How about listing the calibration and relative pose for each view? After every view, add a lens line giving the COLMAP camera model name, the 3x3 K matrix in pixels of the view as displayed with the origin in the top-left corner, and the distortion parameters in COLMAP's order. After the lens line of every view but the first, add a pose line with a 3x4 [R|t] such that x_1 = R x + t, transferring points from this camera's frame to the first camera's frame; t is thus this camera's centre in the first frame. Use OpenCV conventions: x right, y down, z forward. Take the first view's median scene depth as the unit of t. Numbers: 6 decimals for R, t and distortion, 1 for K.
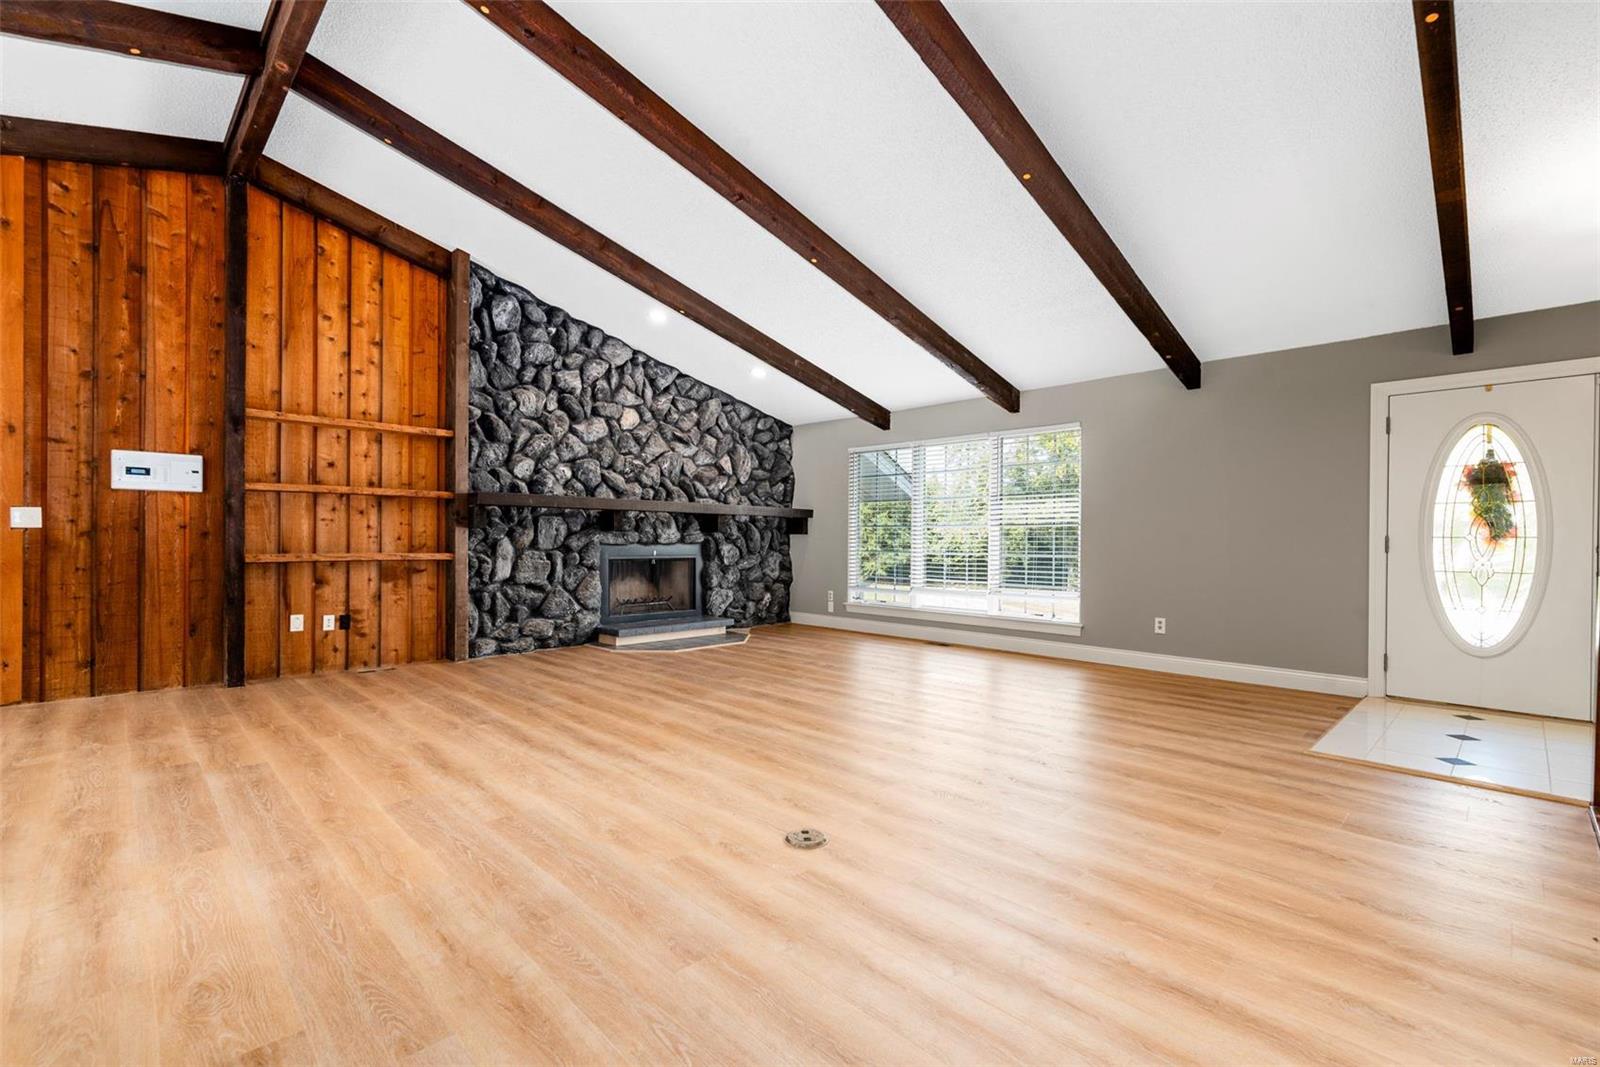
lens RADIAL K [[697.1, 0, 808.6], [0, 697.1, 541.9], [0, 0, 1]] dist [-0.000548, -0.000625]
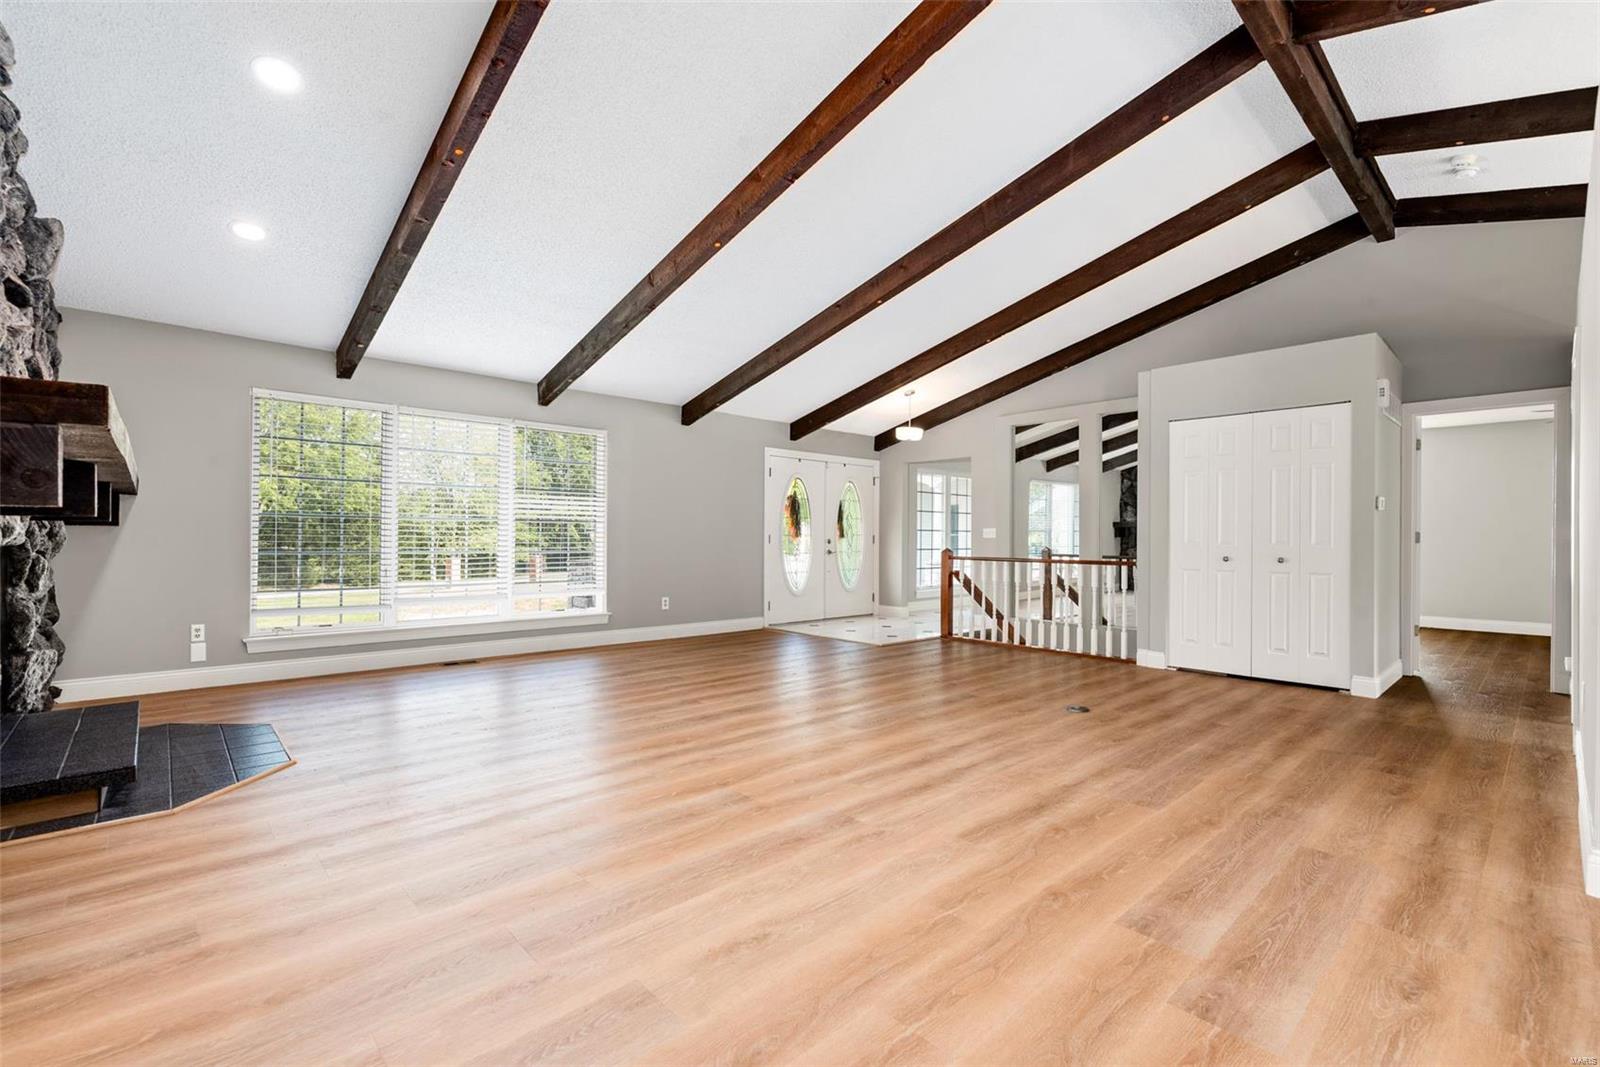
lens RADIAL K [[697.1, 0, 808.6], [0, 697.1, 541.9], [0, 0, 1]] dist [-0.000548, -0.000625]
pose [[0.038837, -0.012457, 0.999168, -1.398788], [-0.002619, 0.999918, 0.012568, -0.018149], [-0.999242, -0.003105, 0.038801, 1.255393]]
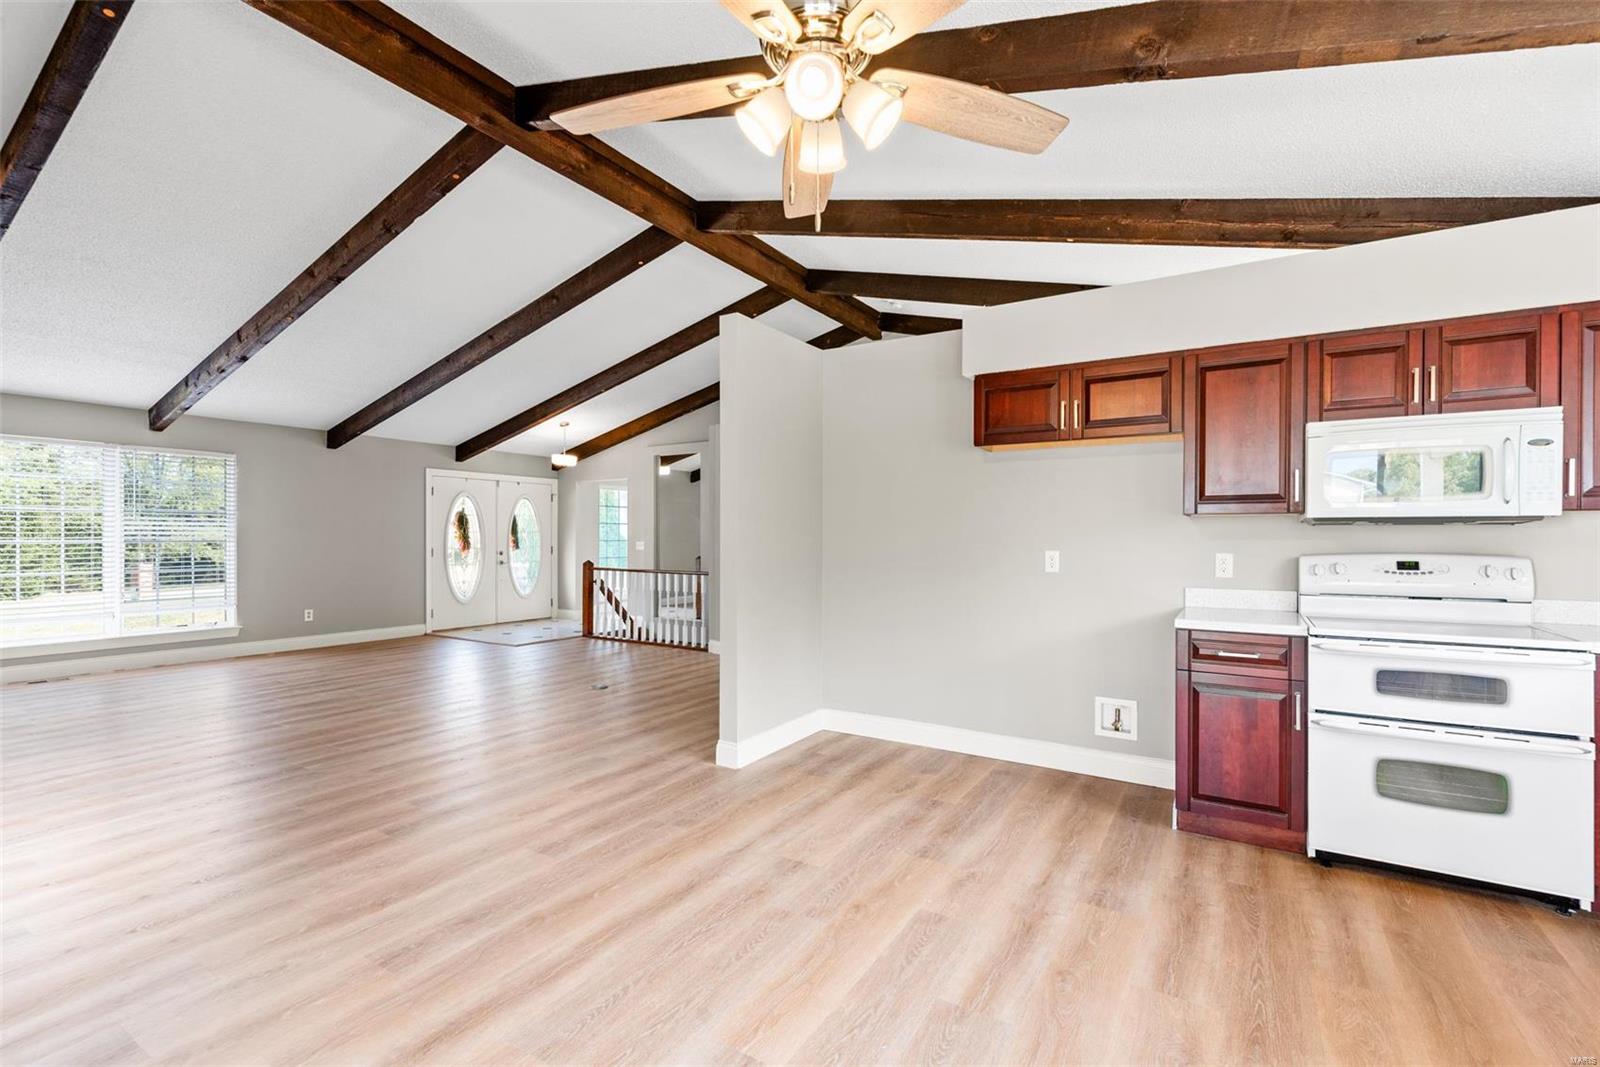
lens RADIAL K [[697.1, 0, 808.6], [0, 697.1, 541.9], [0, 0, 1]] dist [-0.000548, -0.000625]
pose [[-0.236896, -0.016154, 0.971401, -1.942017], [-0.001803, 0.999867, 0.016187, -0.089184], [-0.971533, 0.002083, -0.236894, 0.670462]]
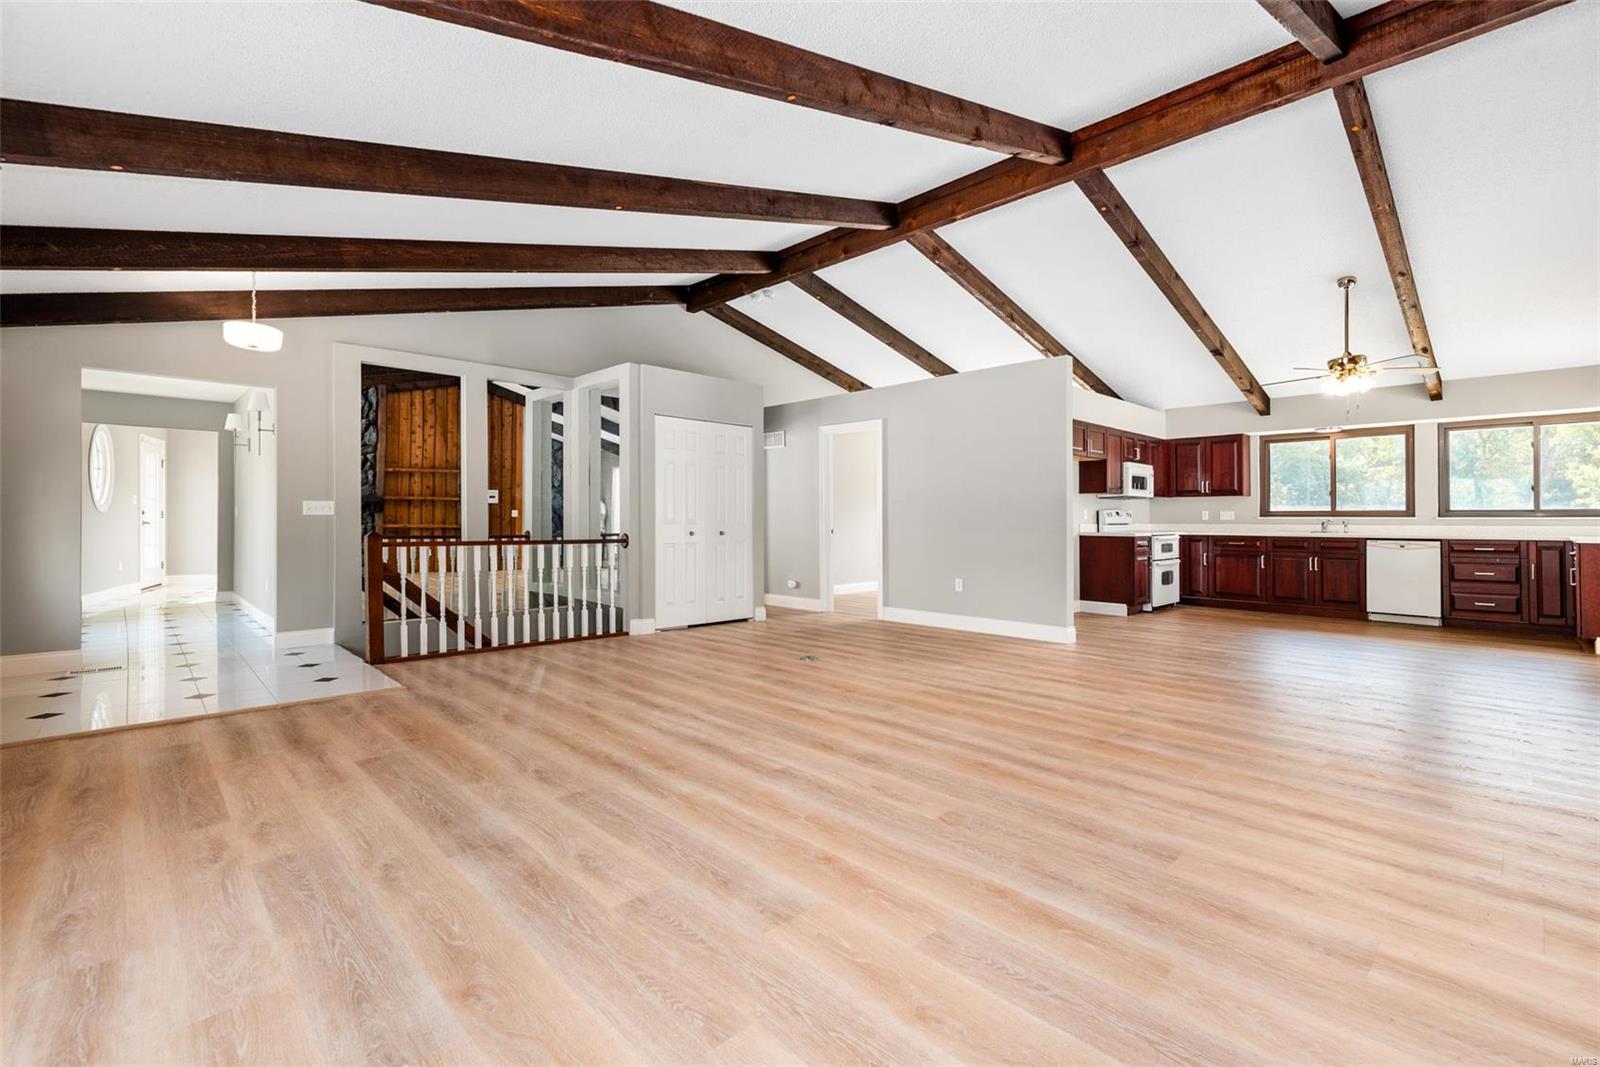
lens RADIAL K [[717.2, 0, 798.6], [0, 717.2, 513.3], [0, 0, 1]] dist [-0.000235, -0.000154]
pose [[-0.999641, -0.012752, 0.023562, 0.005496], [-0.012878, 0.999904, -0.005191, -0.012422], [-0.023493, -0.005492, -0.999709, 2.533716]]
